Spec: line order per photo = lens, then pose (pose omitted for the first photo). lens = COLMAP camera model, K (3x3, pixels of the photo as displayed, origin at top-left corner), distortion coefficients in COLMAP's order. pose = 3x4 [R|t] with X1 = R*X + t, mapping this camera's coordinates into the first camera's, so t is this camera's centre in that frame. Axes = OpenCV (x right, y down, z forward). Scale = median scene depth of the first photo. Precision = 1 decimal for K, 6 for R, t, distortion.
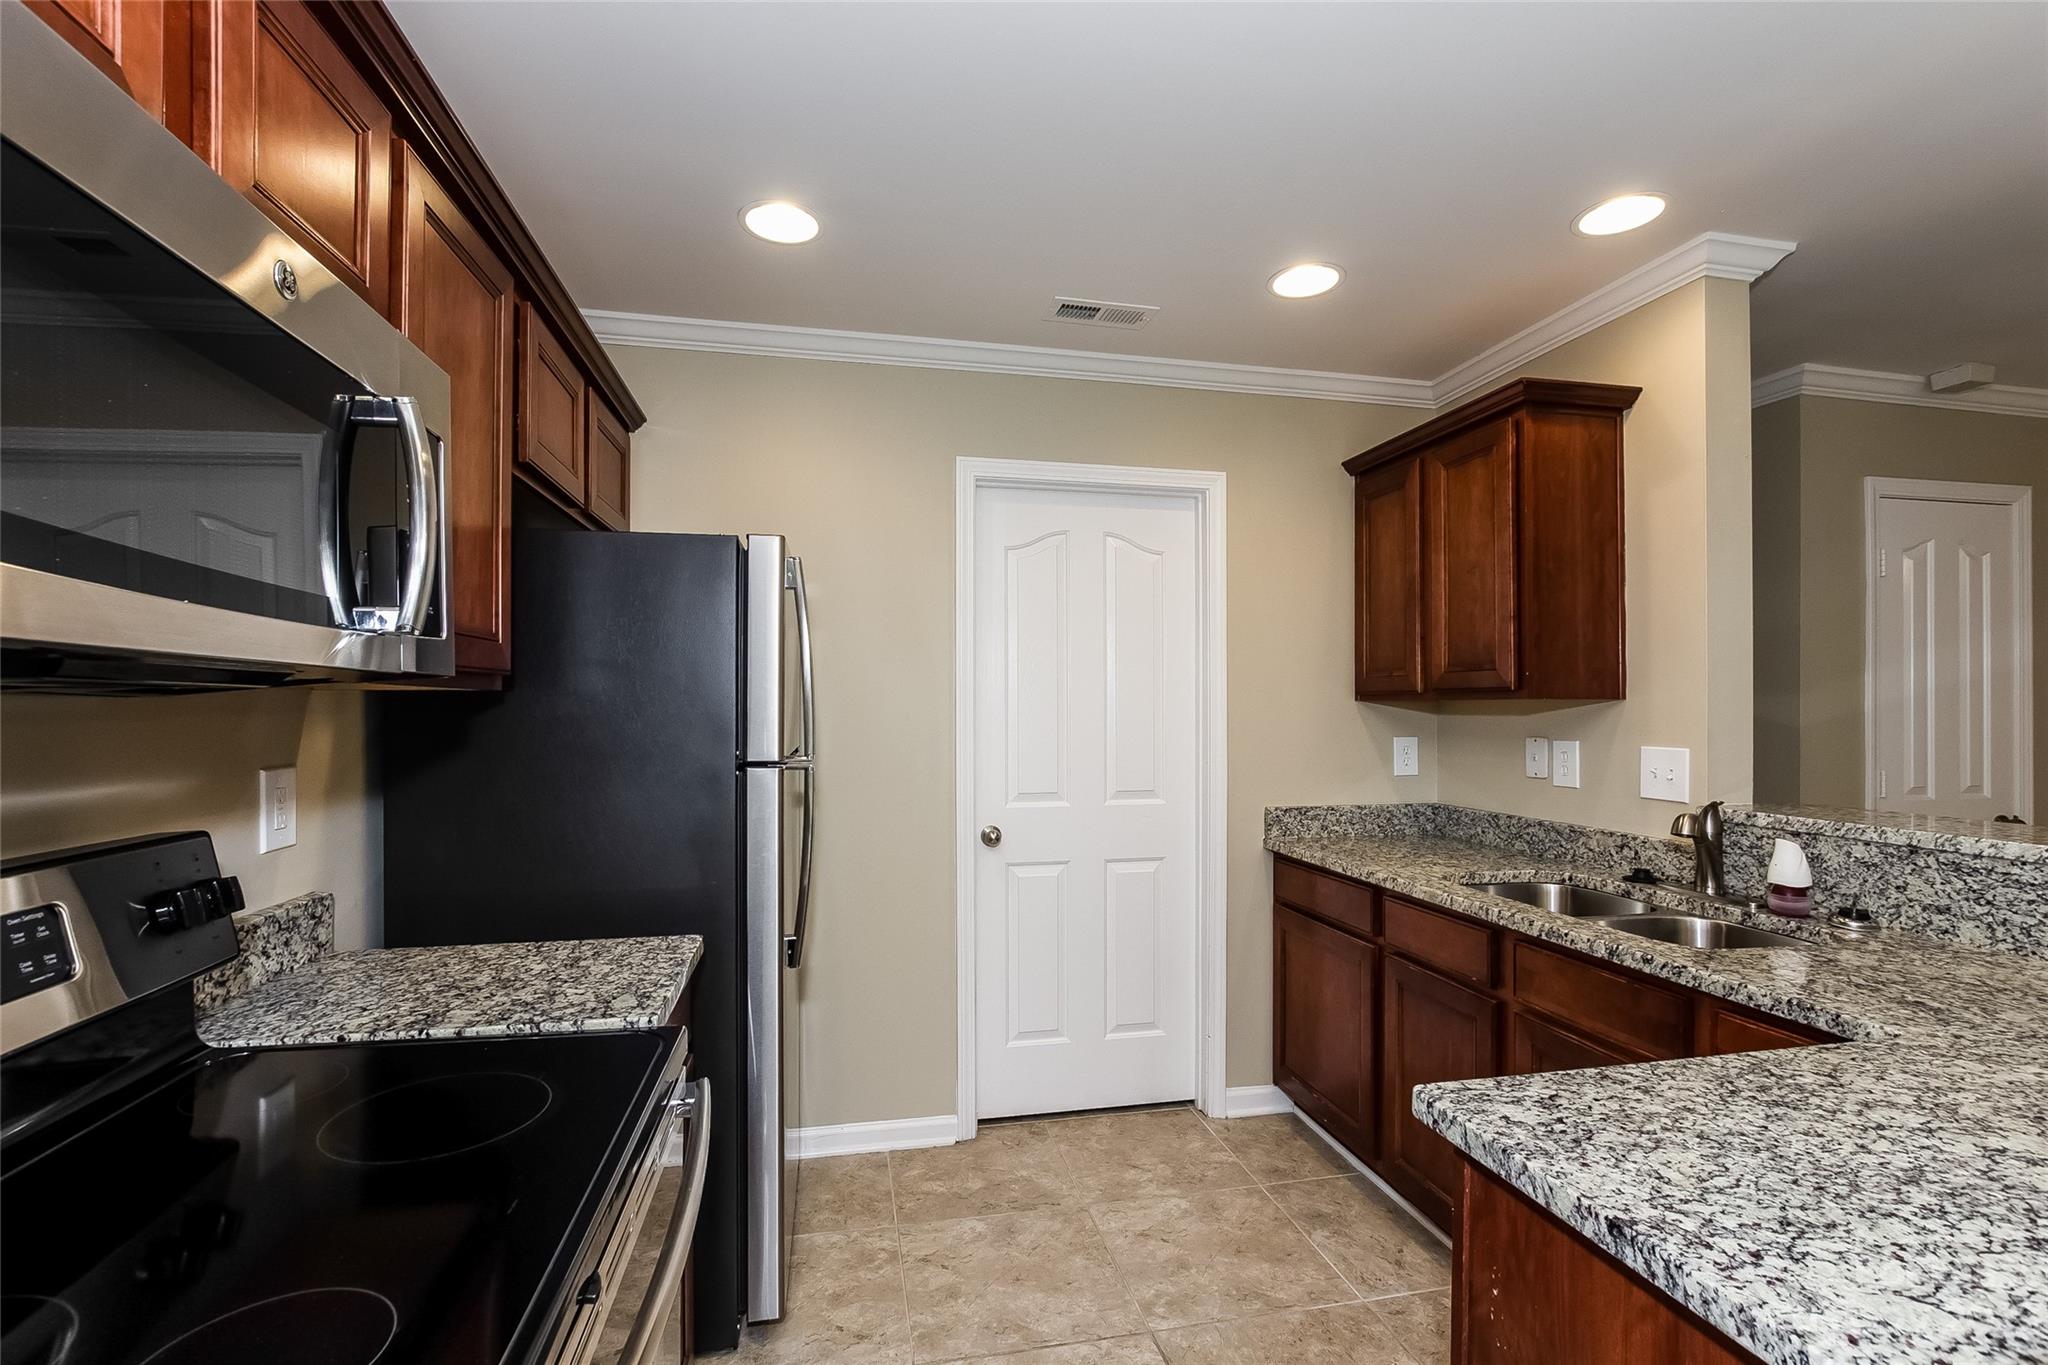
lens RADIAL K [[906.5, 0, 1028.1], [0, 906.5, 705.6], [0, 0, 1]] dist [-0.037153, 0.011507]
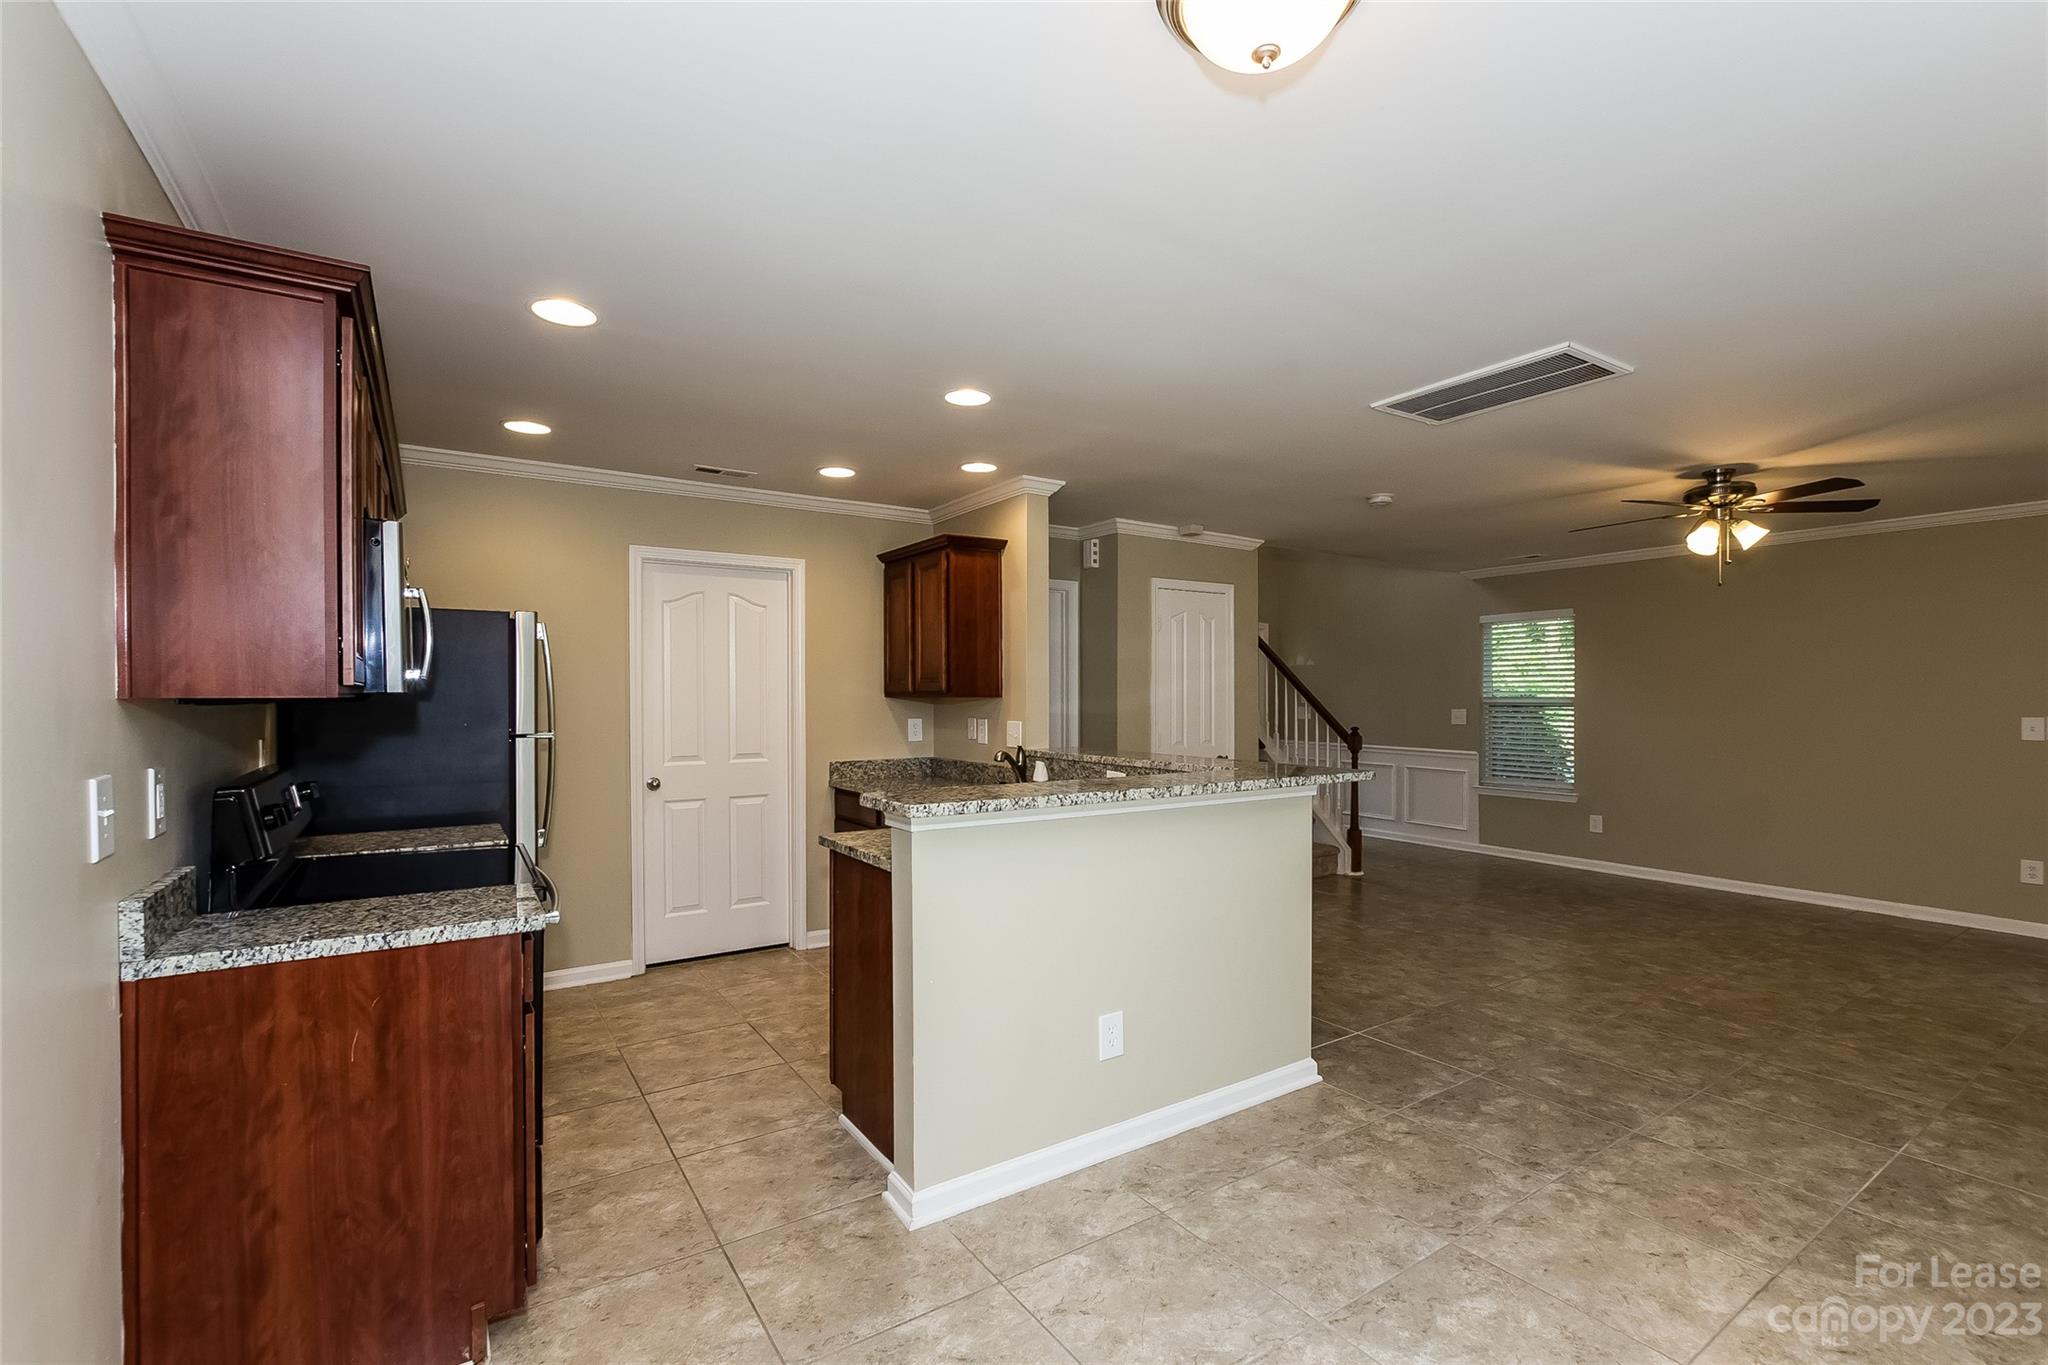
lens RADIAL K [[892.8, 0, 1021.4], [0, 892.8, 700.9], [0, 0, 1]] dist [-0.028340, 0.007279]
pose [[0.933589, -0.004382, 0.358319, 0.004022], [0.001802, 0.999970, 0.007534, -0.013672], [-0.358341, -0.006388, 0.933569, -0.807667]]
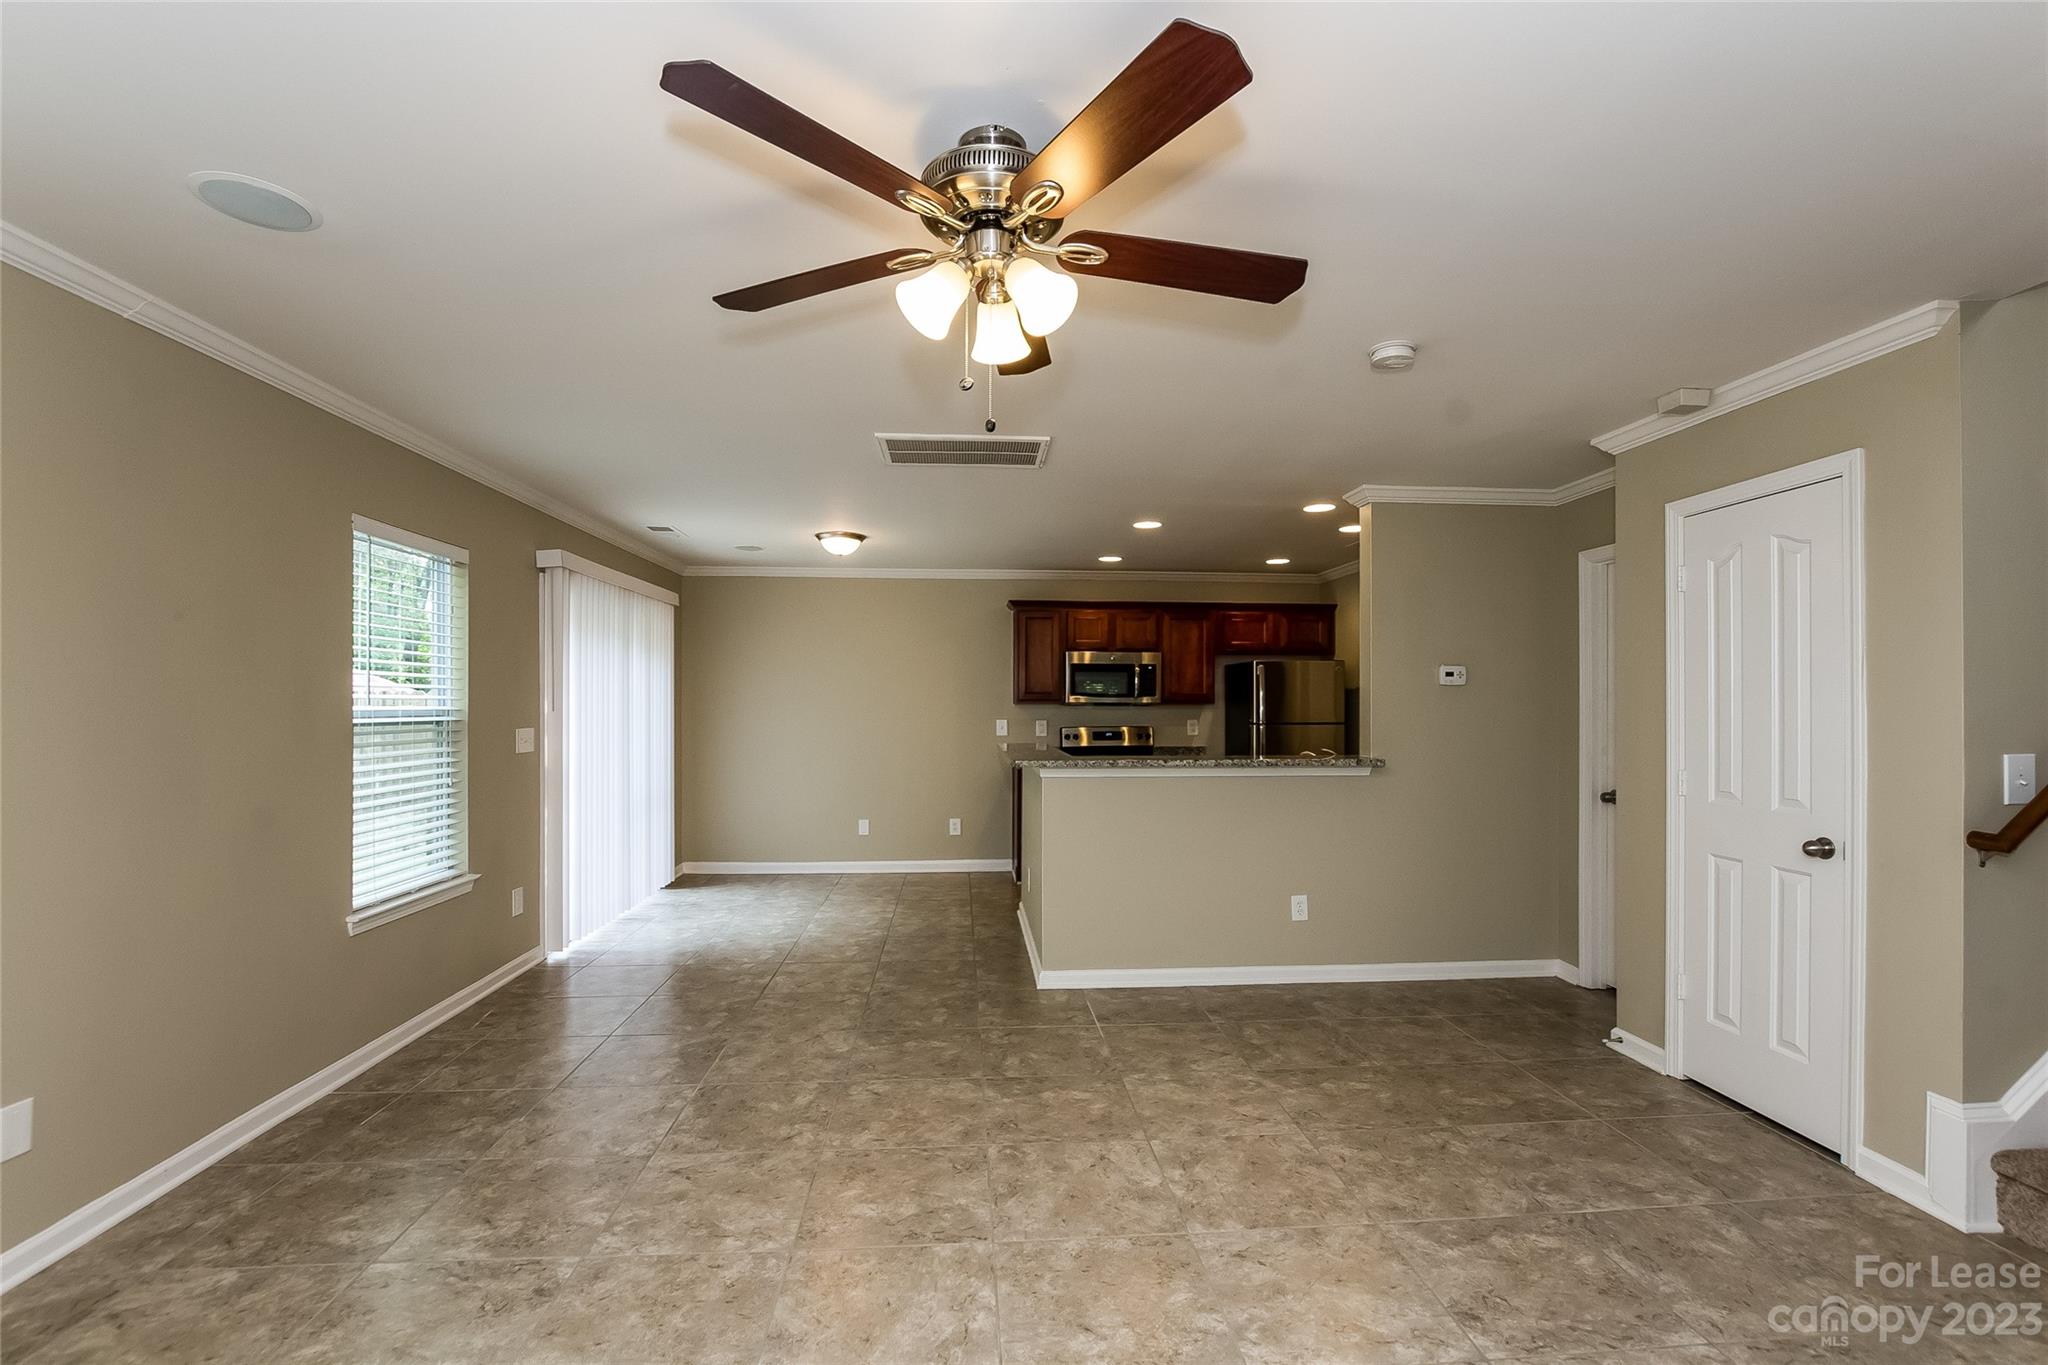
lens RADIAL K [[906.5, 0, 1028.1], [0, 906.5, 705.6], [0, 0, 1]] dist [-0.037153, 0.011507]
pose [[-0.134308, 0.001728, -0.990938, 2.597938], [-0.001414, 0.999997, 0.001936, -0.010614], [0.990939, 0.001661, -0.134305, 0.438432]]
